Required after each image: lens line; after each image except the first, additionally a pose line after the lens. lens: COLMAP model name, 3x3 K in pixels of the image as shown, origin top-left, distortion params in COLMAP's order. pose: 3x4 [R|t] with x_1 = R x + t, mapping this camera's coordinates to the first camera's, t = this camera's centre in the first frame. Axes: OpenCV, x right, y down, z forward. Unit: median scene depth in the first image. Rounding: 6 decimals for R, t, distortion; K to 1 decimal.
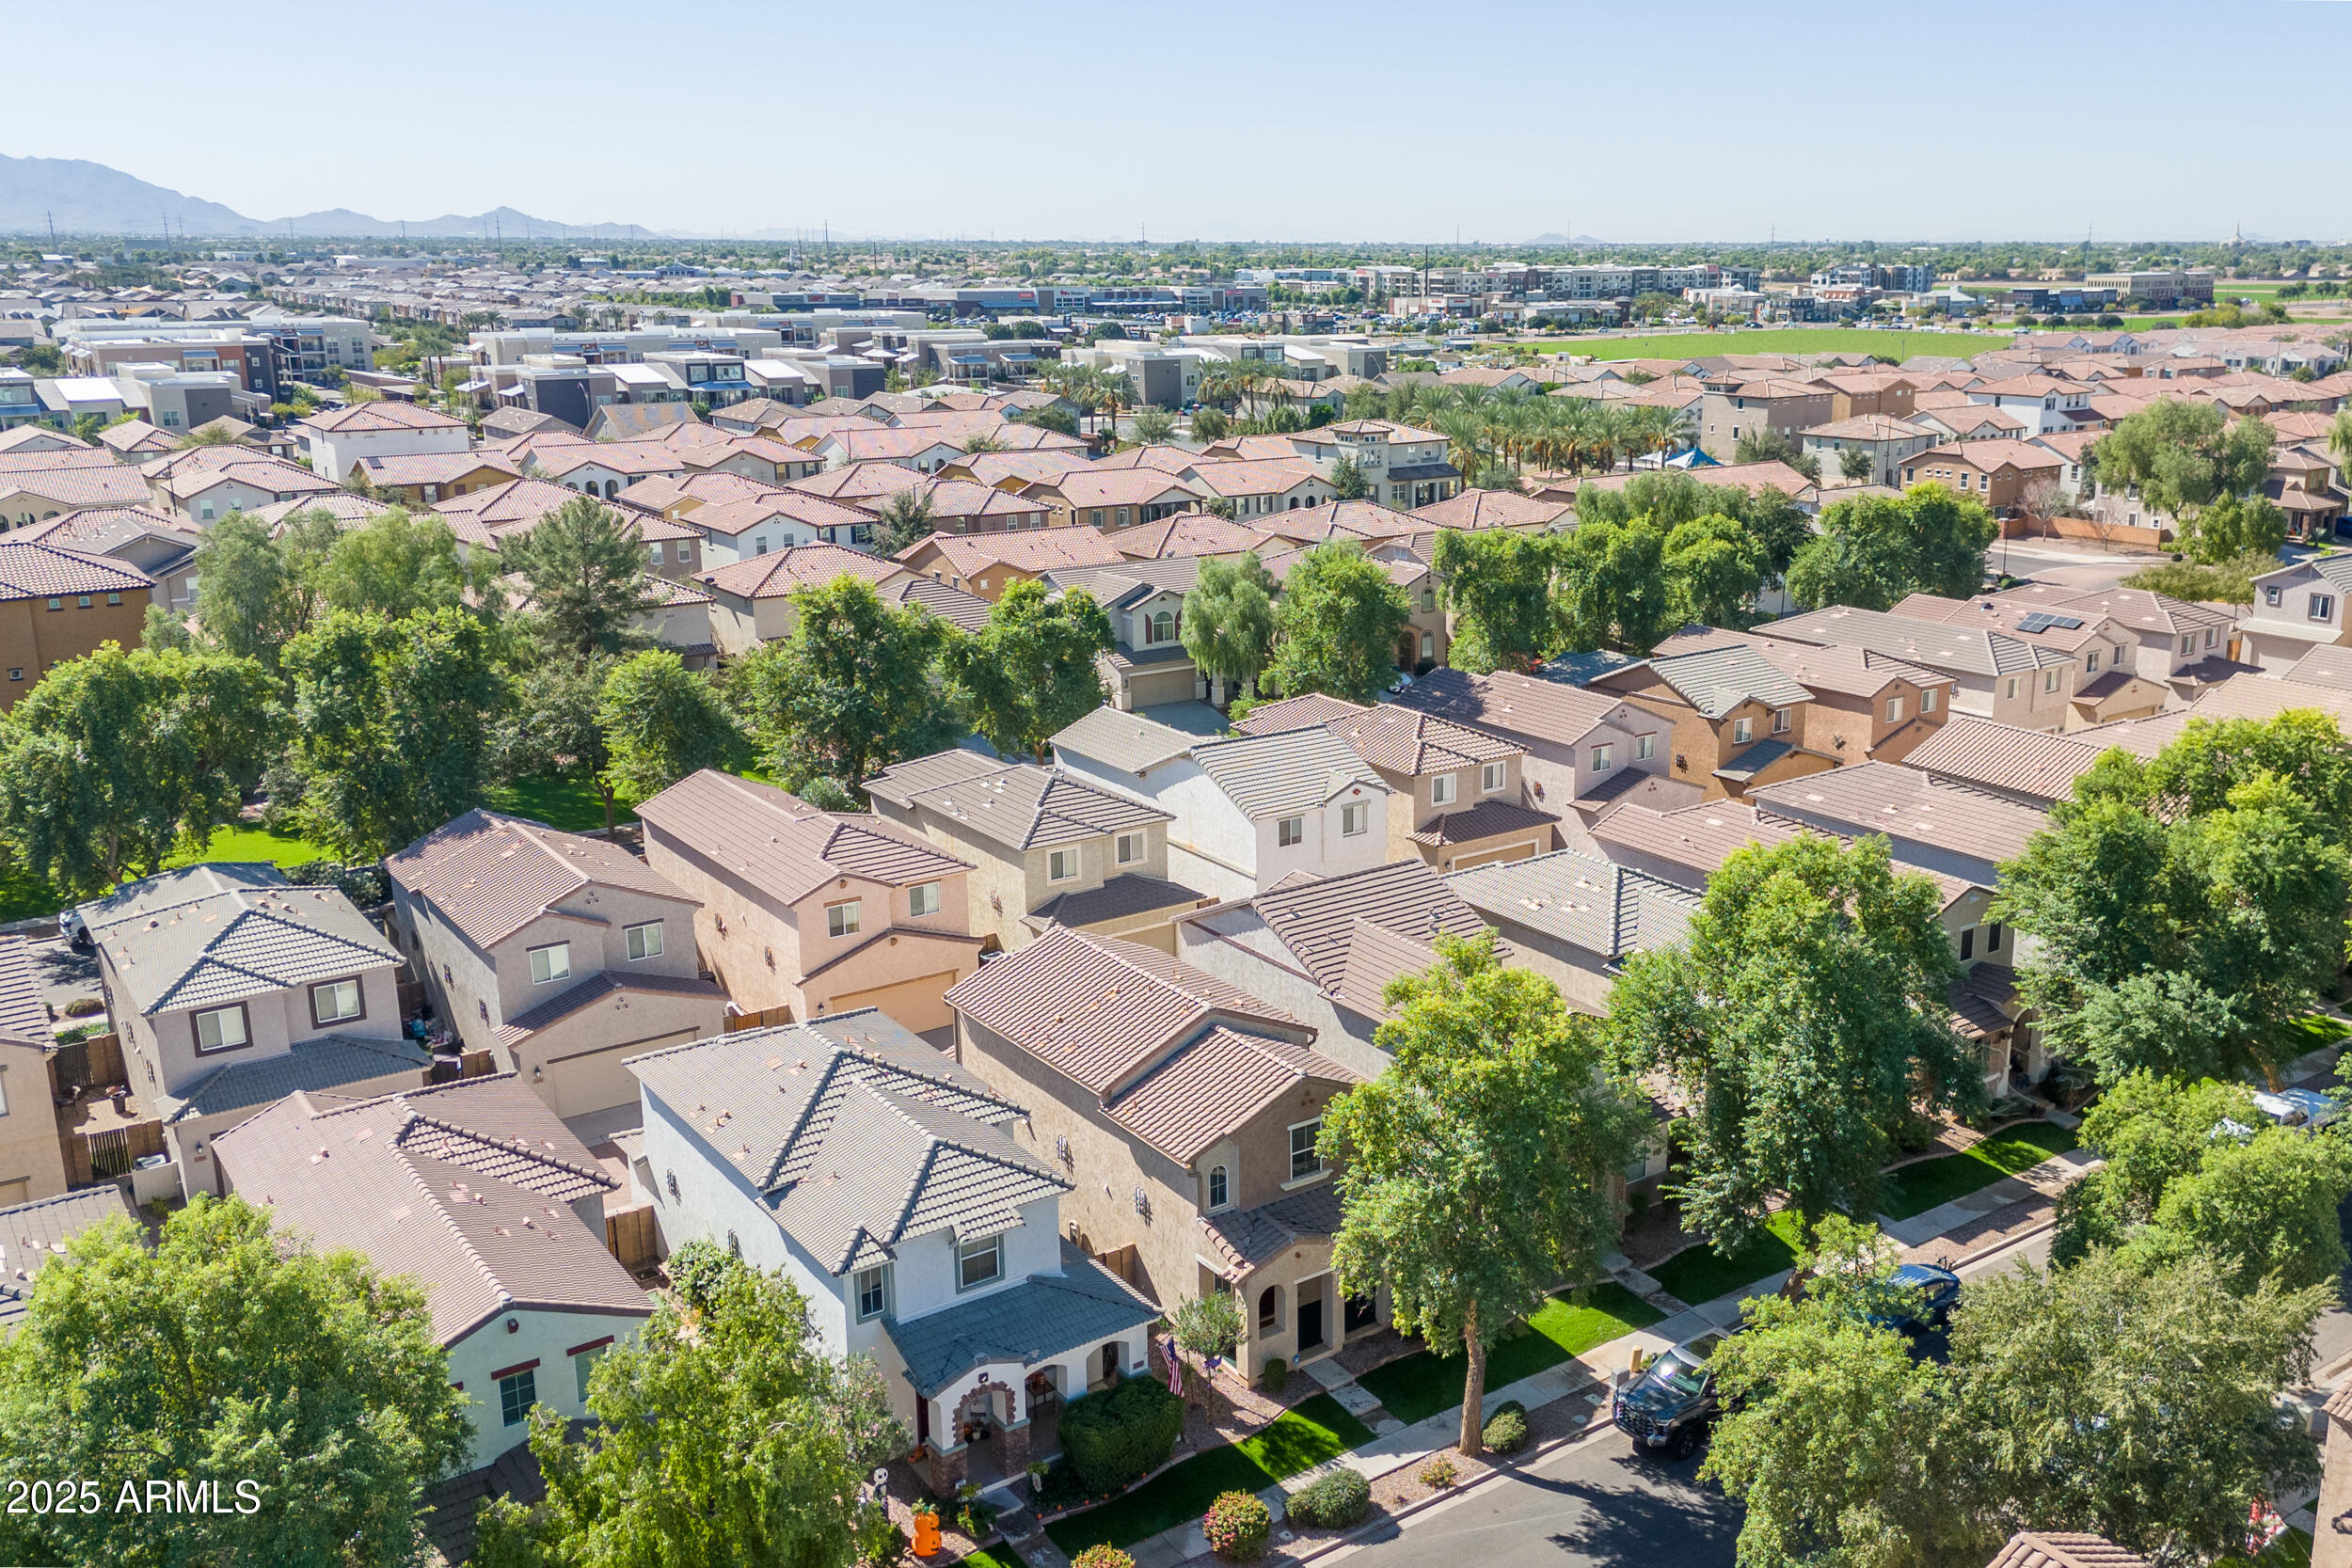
lens RADIAL K [[1983.7, 0, 1306.8], [0, 1983.7, 787.0], [0, 0, 1]] dist [0.109224, -0.136701]
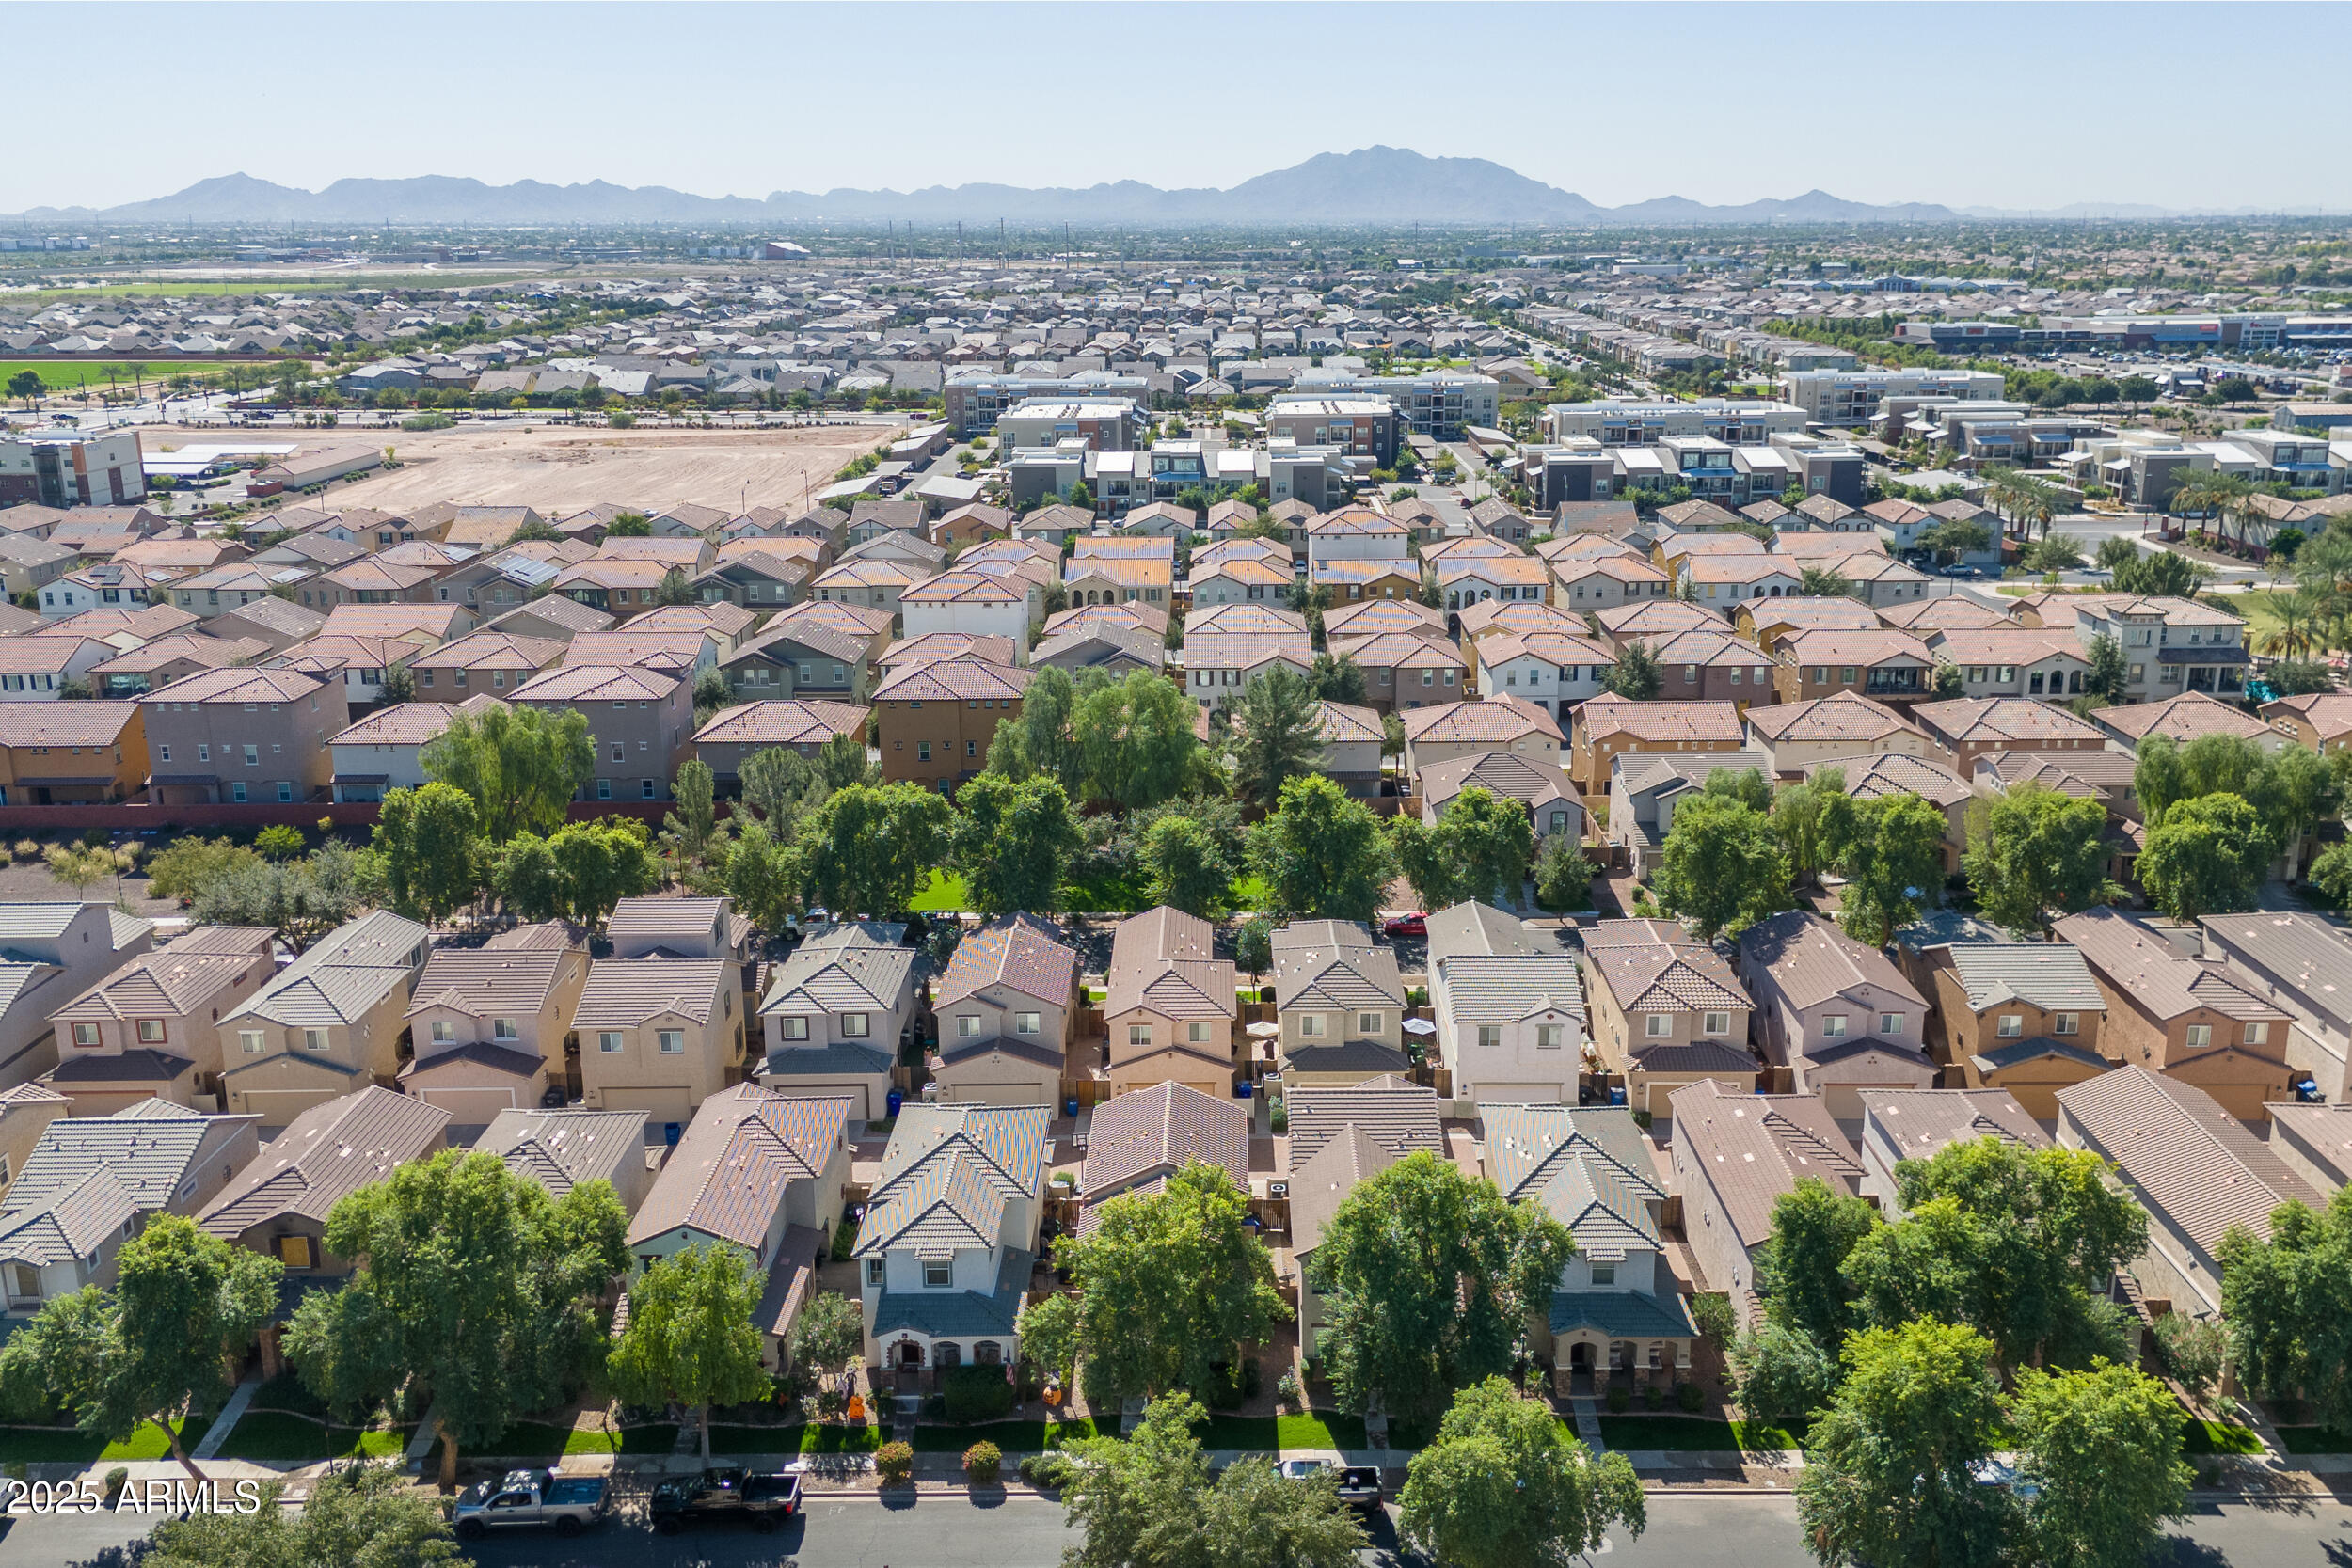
lens RADIAL K [[1983.7, 0, 1306.8], [0, 1983.7, 787.0], [0, 0, 1]] dist [0.109224, -0.136701]
pose [[0.815584, 0.157896, -0.556680, 0.501168], [-0.148694, 0.986933, 0.062083, -0.170590], [0.559208, 0.032141, 0.828404, -0.150932]]
